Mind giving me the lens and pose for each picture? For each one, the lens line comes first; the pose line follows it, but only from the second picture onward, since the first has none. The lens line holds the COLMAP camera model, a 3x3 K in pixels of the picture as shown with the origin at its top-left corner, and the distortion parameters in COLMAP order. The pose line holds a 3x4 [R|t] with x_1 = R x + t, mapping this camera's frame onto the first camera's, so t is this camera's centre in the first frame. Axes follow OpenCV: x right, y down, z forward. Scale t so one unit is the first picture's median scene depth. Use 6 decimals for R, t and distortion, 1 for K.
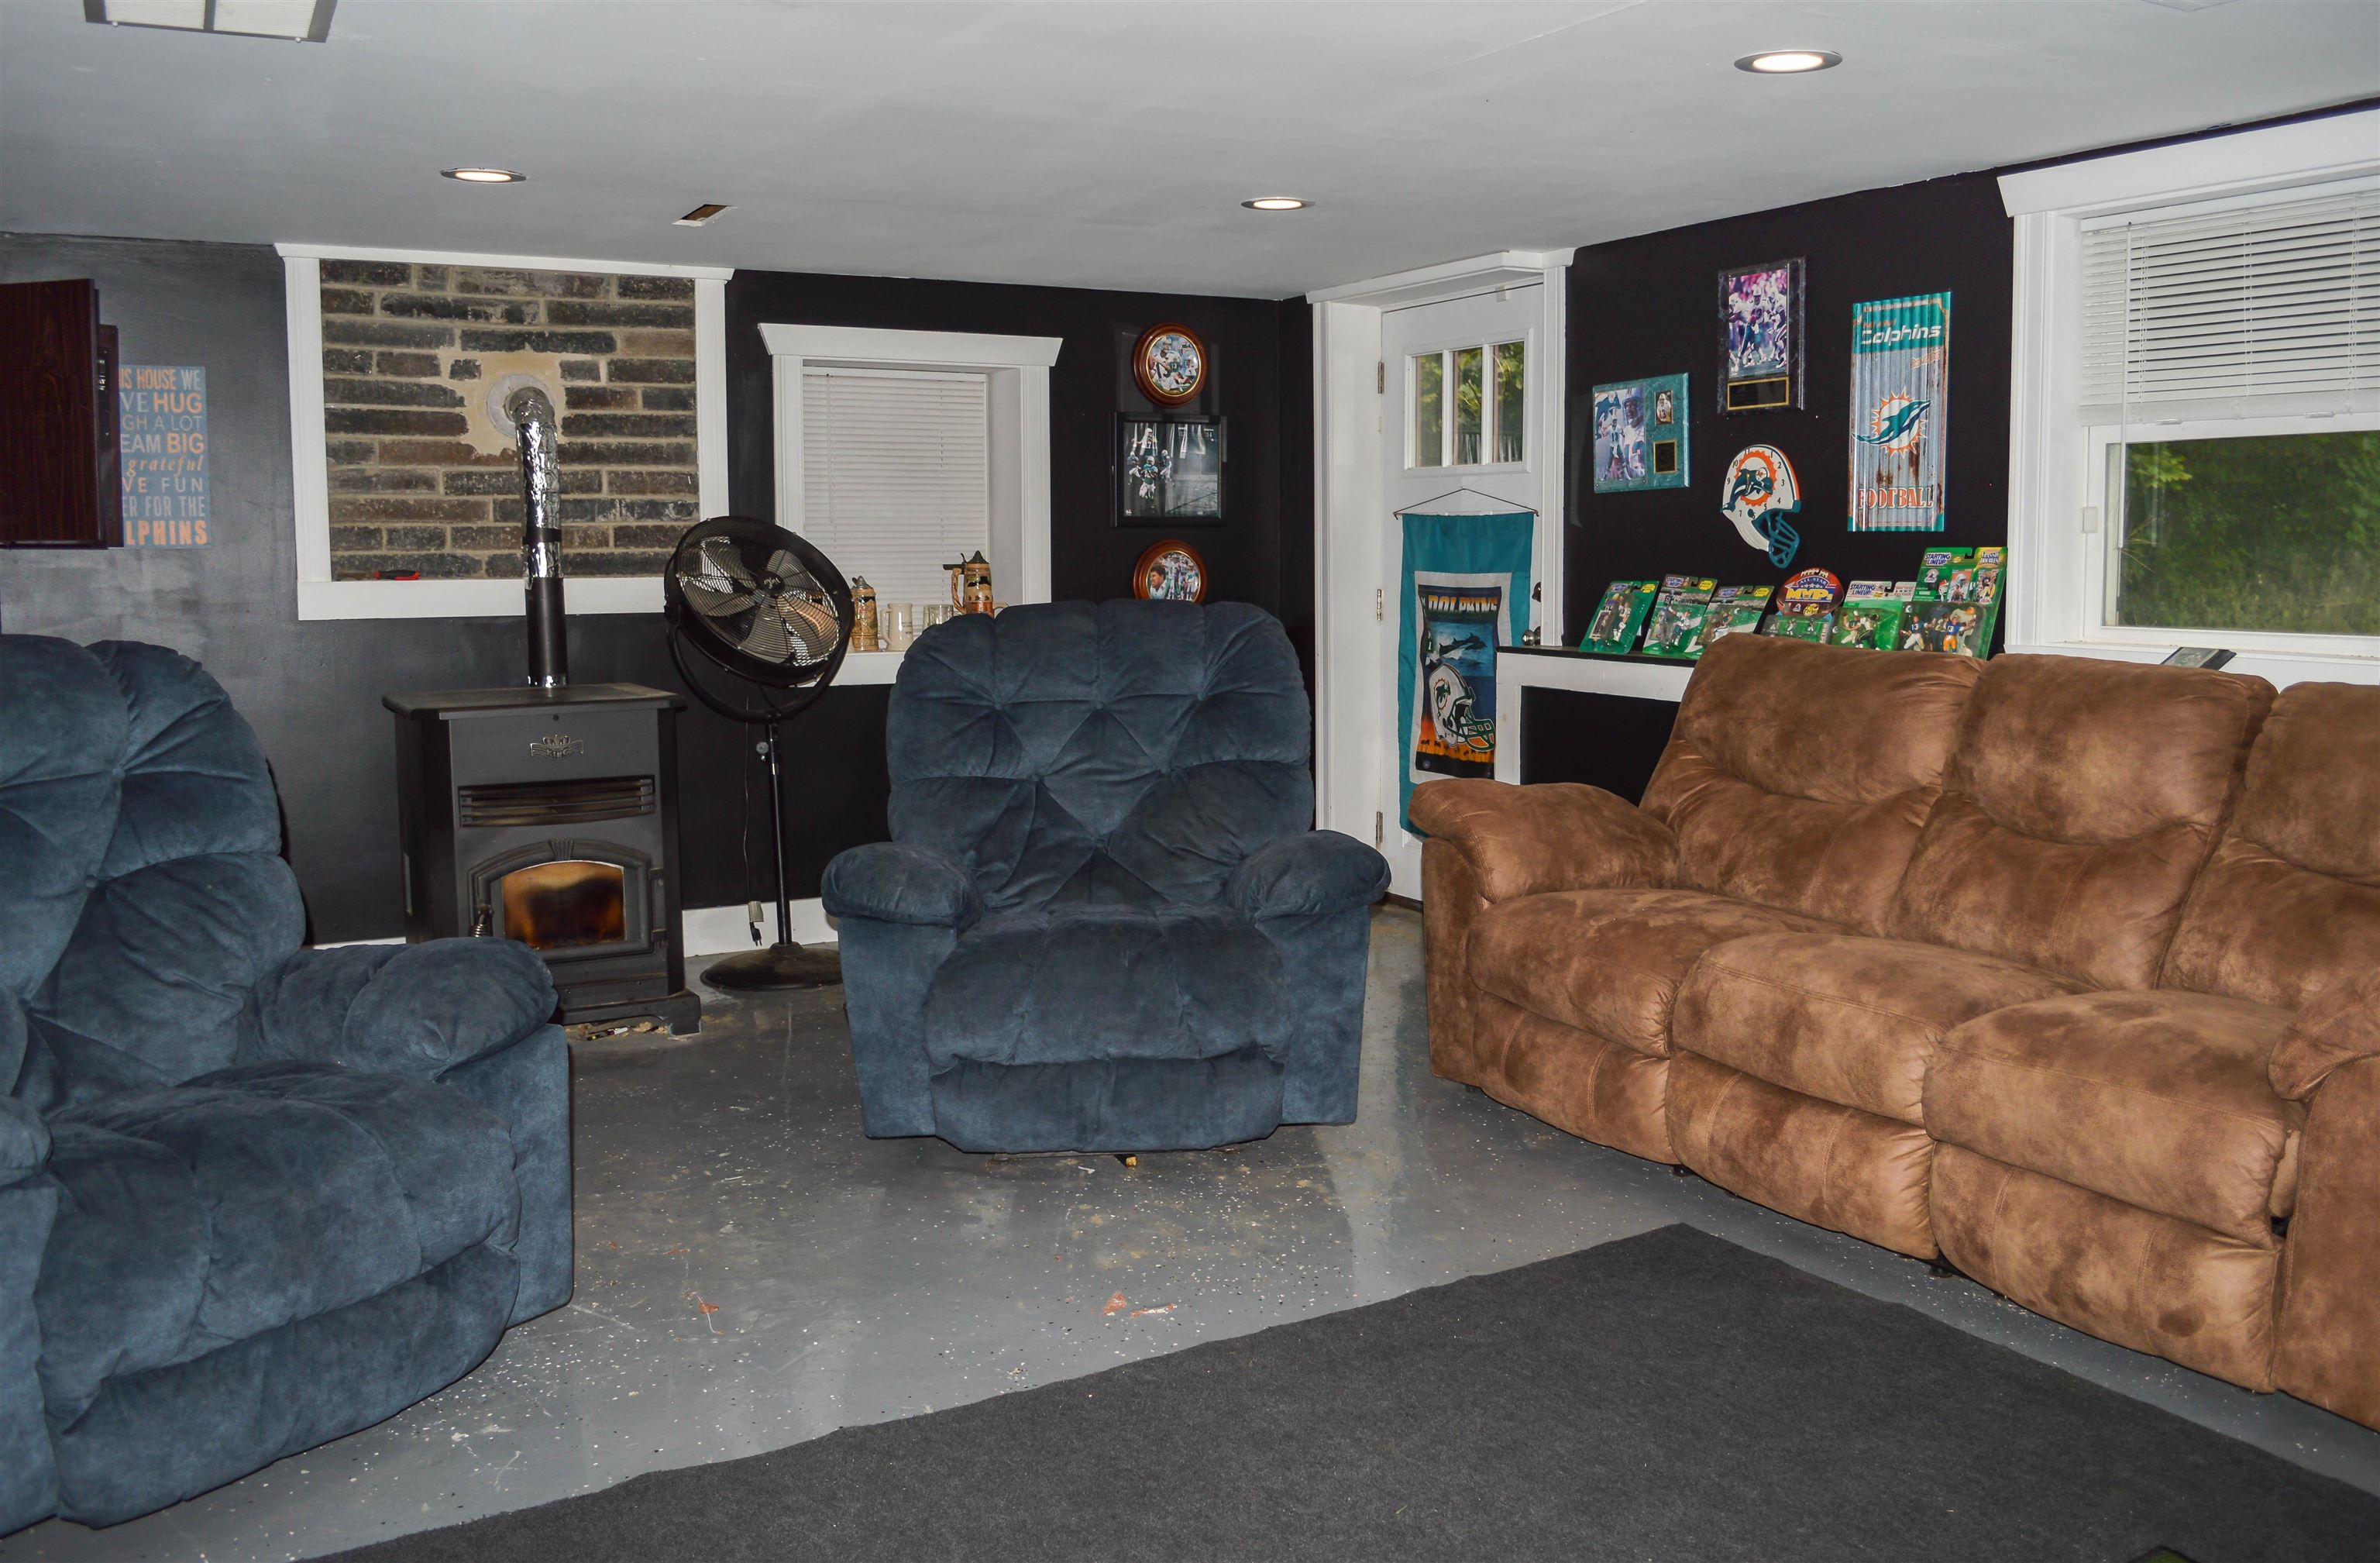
lens RADIAL K [[2000.0, 0, 1198.4], [0, 2000.0, 769.2], [0, 0, 1]] dist [-0.079340, 0.010356]
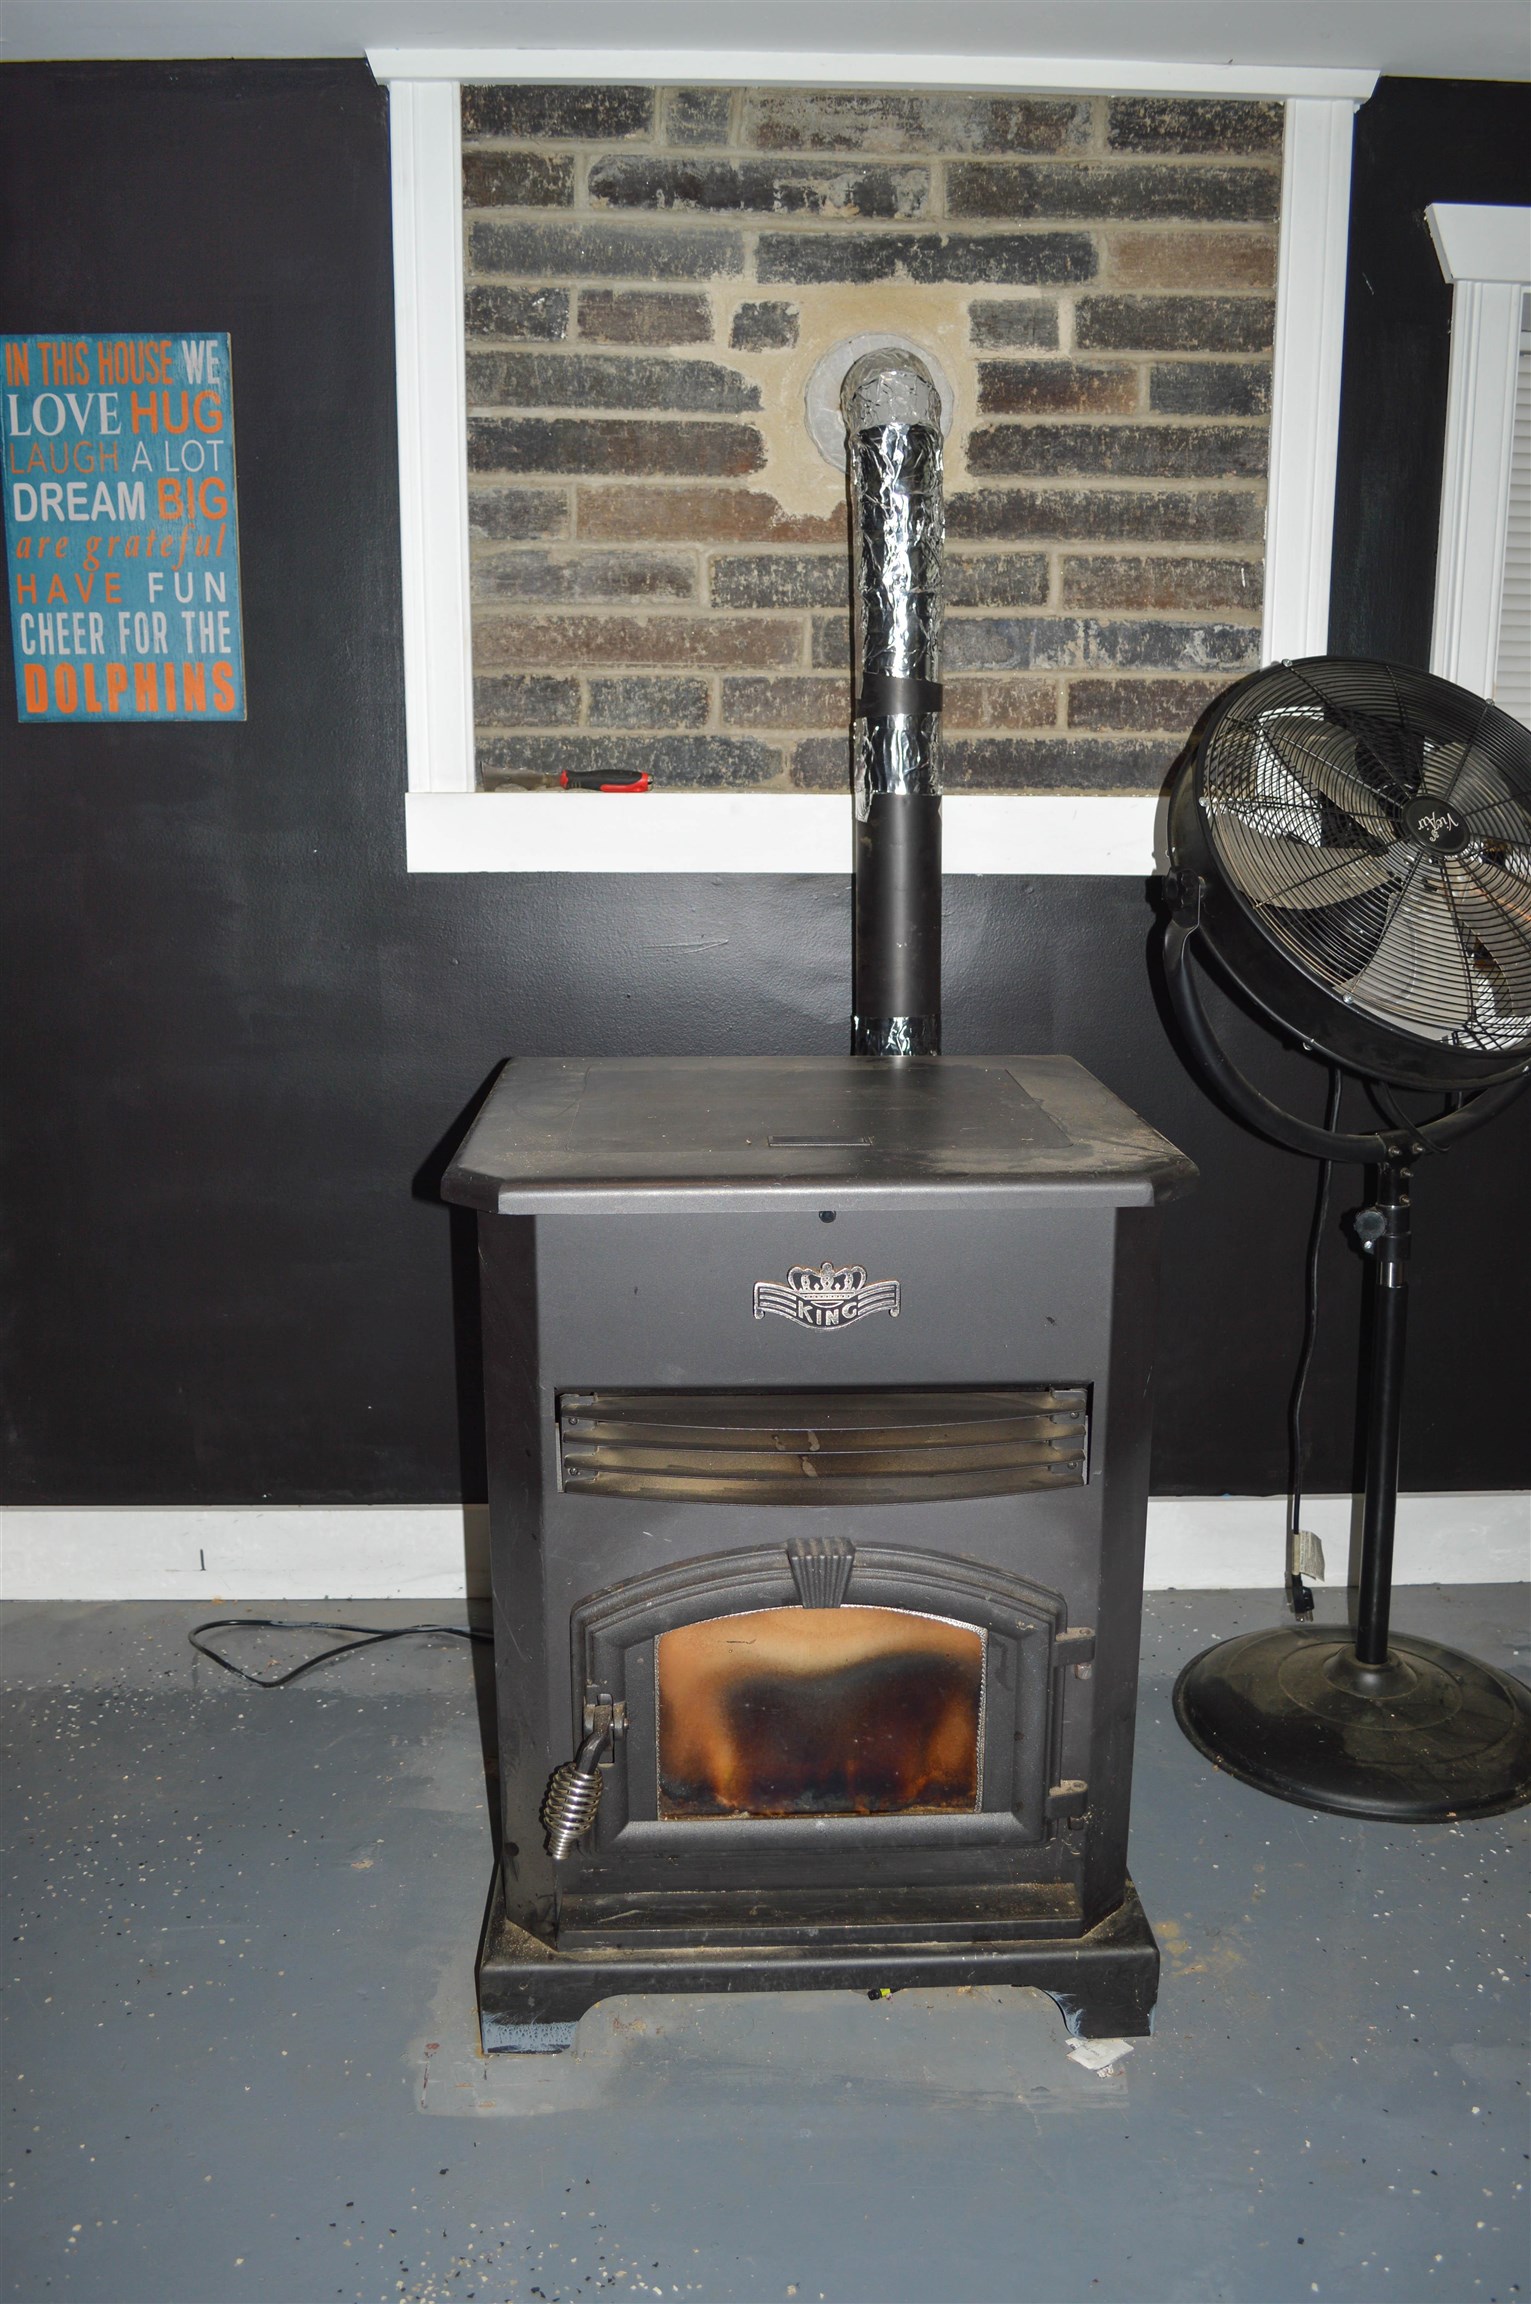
lens RADIAL K [[1935.9, 0, 764.7], [0, 1935.9, 1172.8], [0, 0, 1]] dist [-0.079340, 0.010356]
pose [[0.891067, 0.108954, -0.440600, -0.157407], [-0.056615, 0.989859, 0.130282, -0.067078], [0.450327, -0.091145, 0.888199, 0.592613]]
